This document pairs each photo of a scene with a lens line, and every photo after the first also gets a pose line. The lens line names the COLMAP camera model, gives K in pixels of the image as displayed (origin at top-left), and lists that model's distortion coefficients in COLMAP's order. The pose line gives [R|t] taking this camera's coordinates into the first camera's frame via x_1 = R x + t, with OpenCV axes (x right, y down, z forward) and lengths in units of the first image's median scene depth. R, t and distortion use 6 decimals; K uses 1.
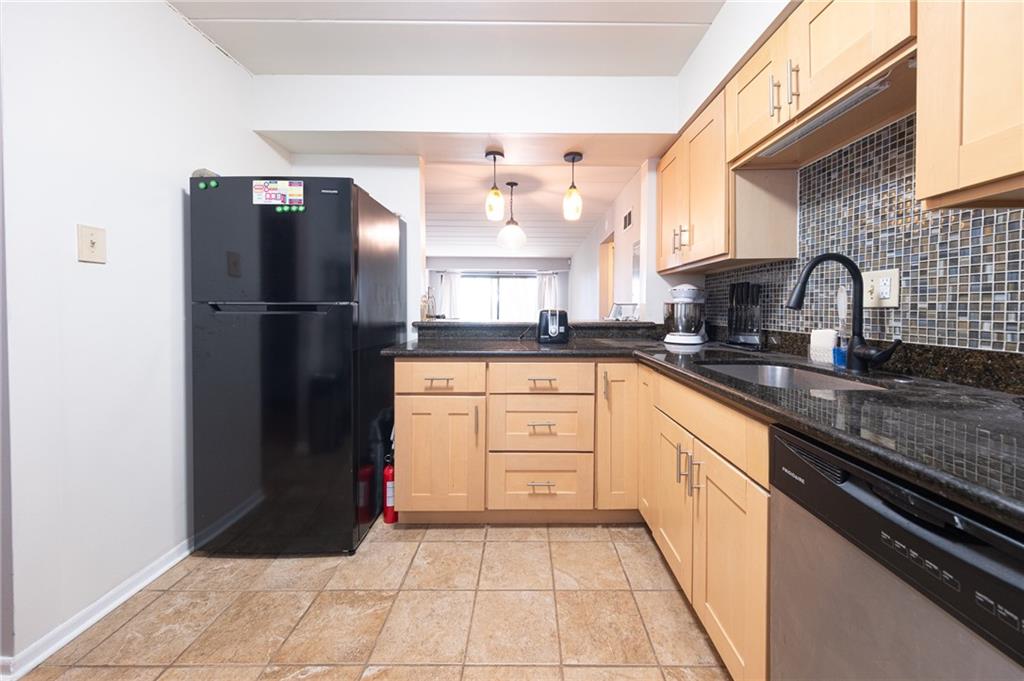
lens RADIAL K [[359.2, 0, 516.6], [0, 359.2, 312.5], [0, 0, 1]] dist [0.010519, -0.000053]
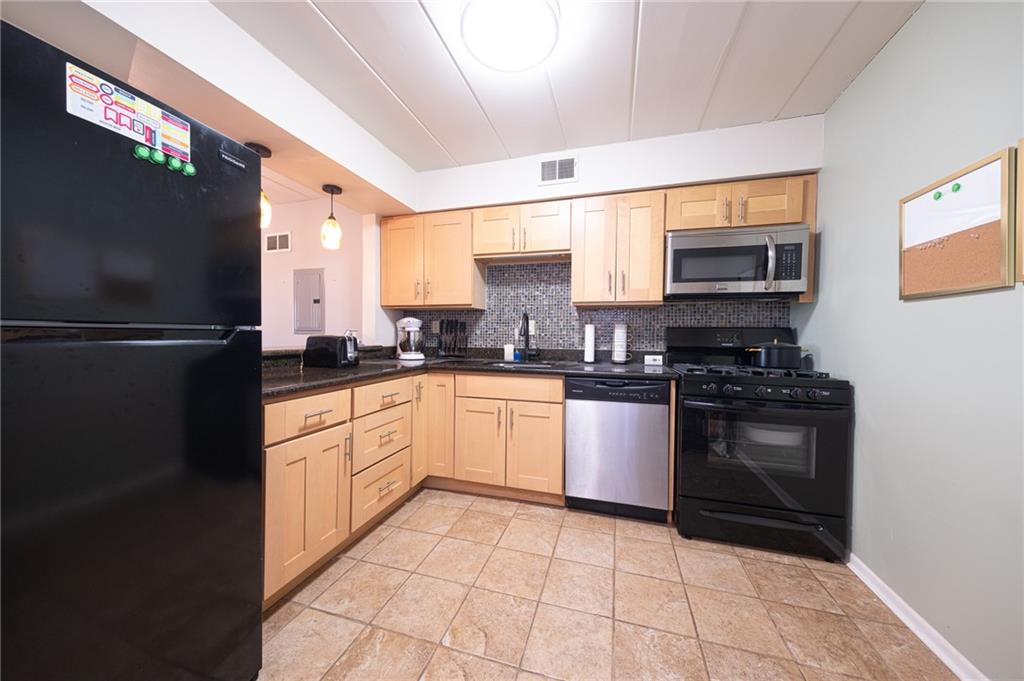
lens RADIAL K [[348.2, 0, 507.9], [0, 348.2, 337.7], [0, 0, 1]] dist [0.000178, -0.000137]
pose [[0.294629, -0.007549, 0.955582, -0.922319], [0.003775, 0.999970, 0.006736, -0.009475], [-0.955604, 0.001623, 0.294648, 0.301893]]
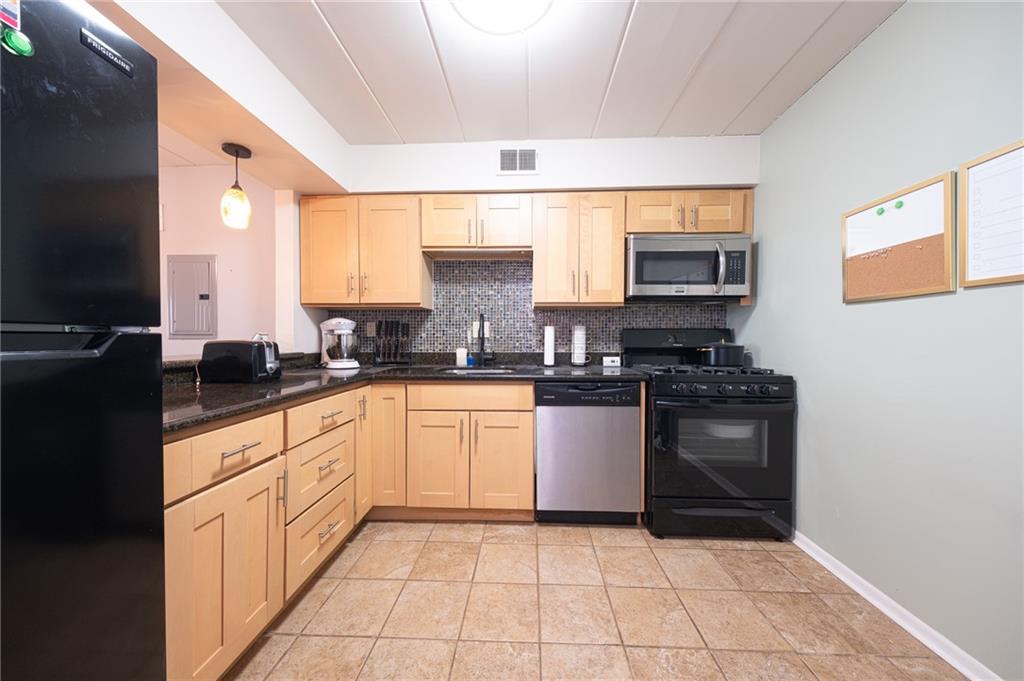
lens RADIAL K [[349.7, 0, 512.0], [0, 349.7, 340.5], [0, 0, 1]] dist [-0.000113, -0.000082]
pose [[0.045212, -0.009251, 0.998935, -0.833743], [0.013469, 0.999872, 0.008650, -0.010197], [-0.998887, 0.013063, 0.045331, 0.497773]]
